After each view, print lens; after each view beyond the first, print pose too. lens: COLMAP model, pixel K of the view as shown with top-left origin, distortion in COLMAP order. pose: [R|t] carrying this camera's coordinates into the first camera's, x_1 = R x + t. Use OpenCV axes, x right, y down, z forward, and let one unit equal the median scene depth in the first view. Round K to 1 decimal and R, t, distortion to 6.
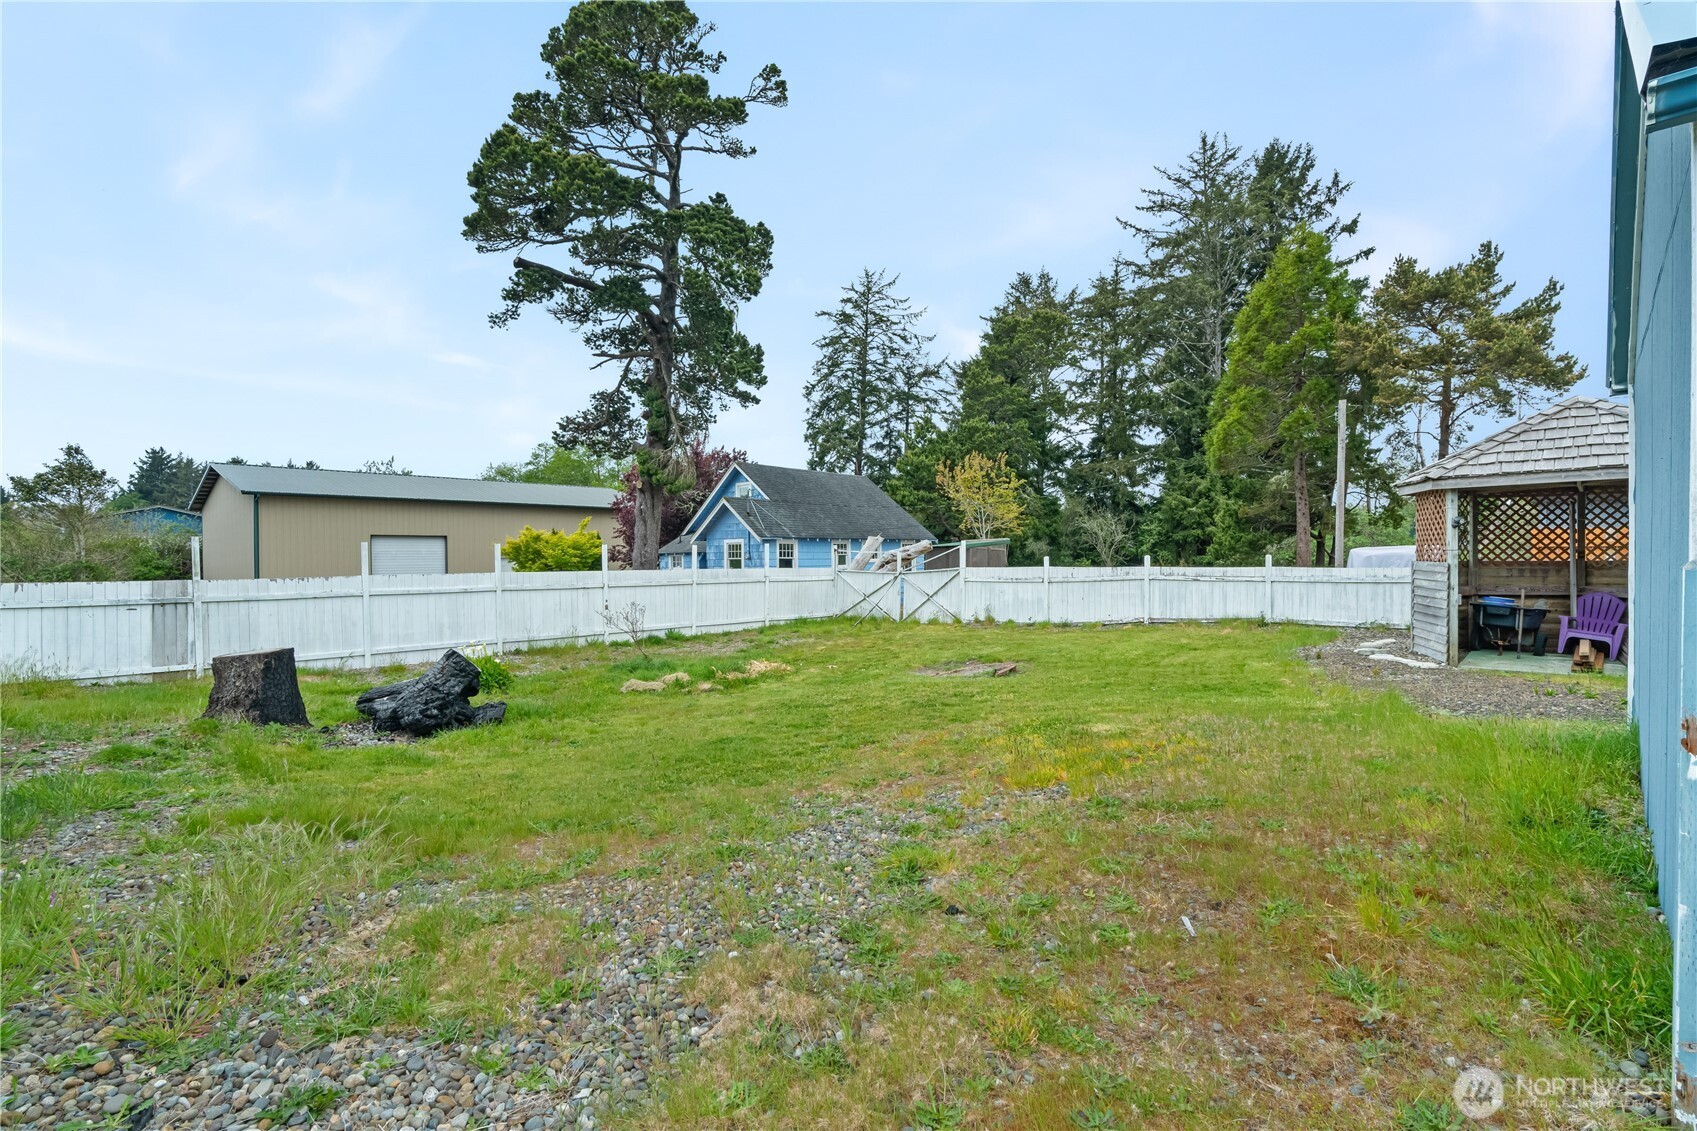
lens RADIAL K [[775.3, 0, 851.3], [0, 775.3, 565.3], [0, 0, 1]] dist [-0.009947, 0.003552]
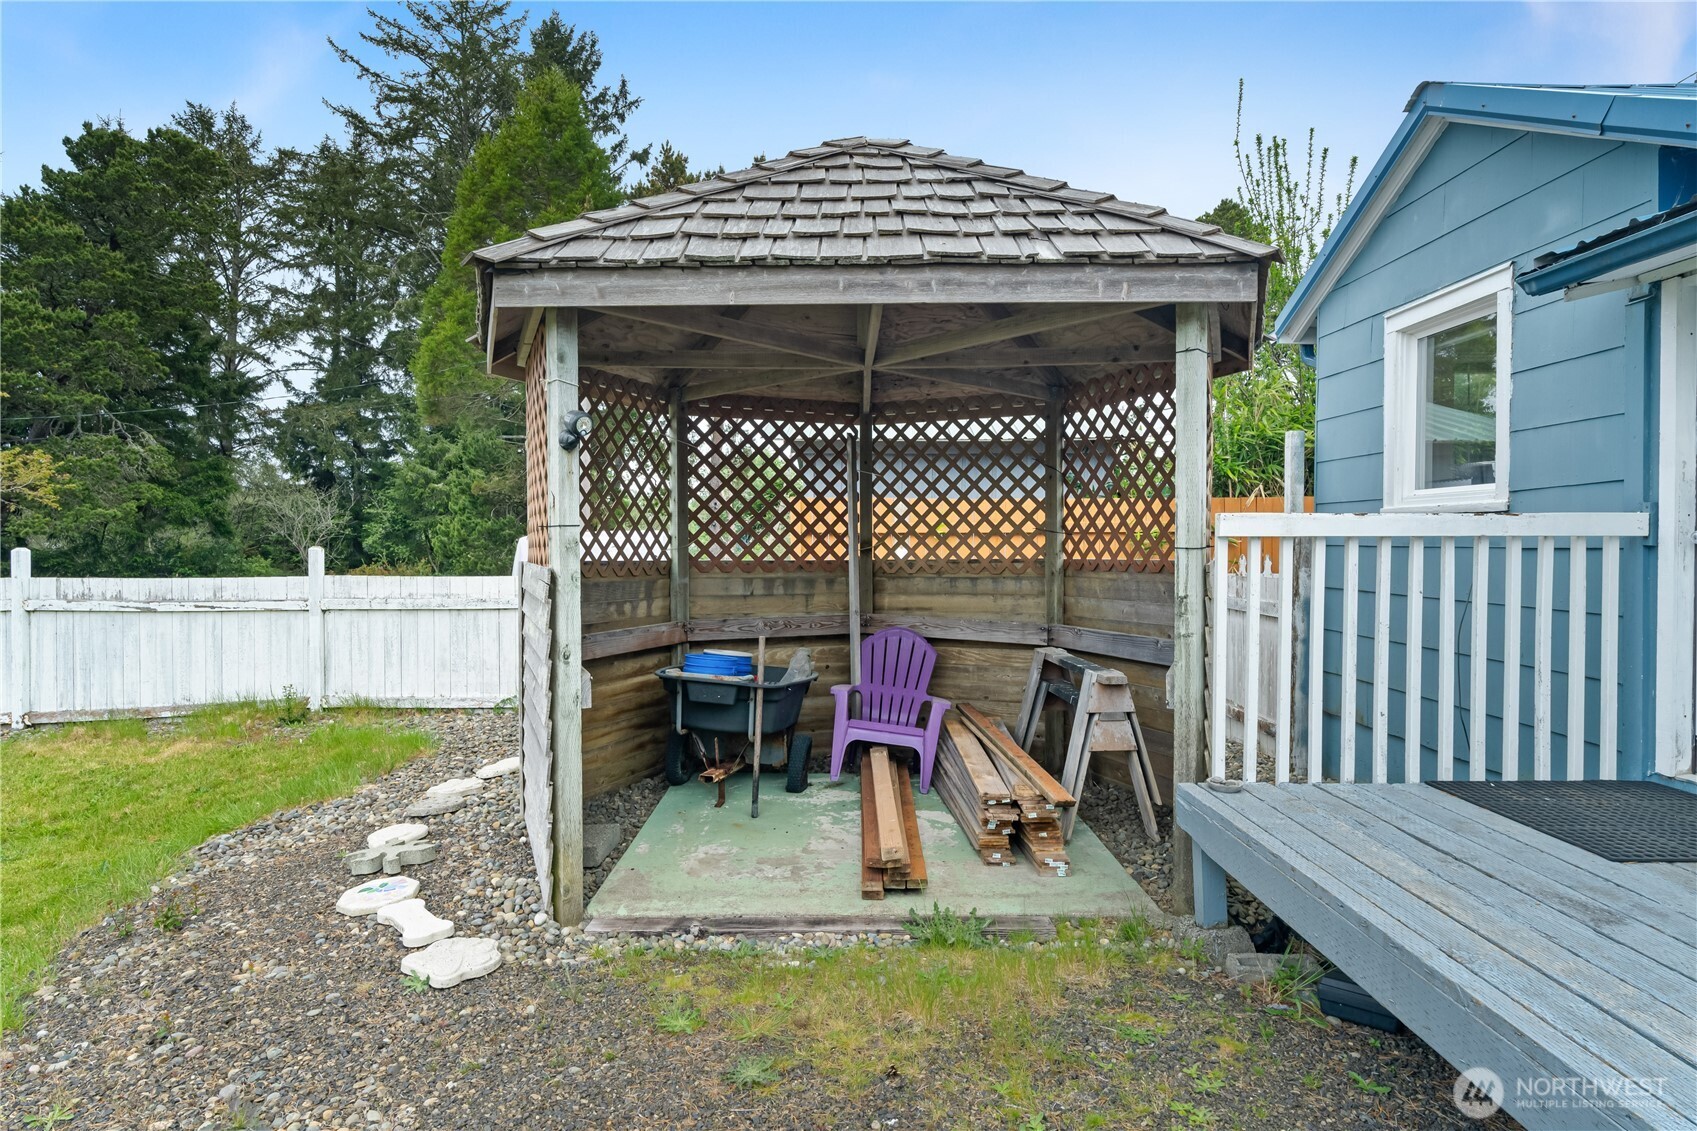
lens RADIAL K [[976.0, 0, 850.5], [0, 976.0, 567.0], [0, 0, 1]] dist [0.002498, 0.000512]
pose [[0.722162, -0.007056, 0.691688, 0.506853], [0.006072, 0.999974, 0.003861, -0.003937], [-0.691697, 0.001412, 0.722186, 0.553260]]
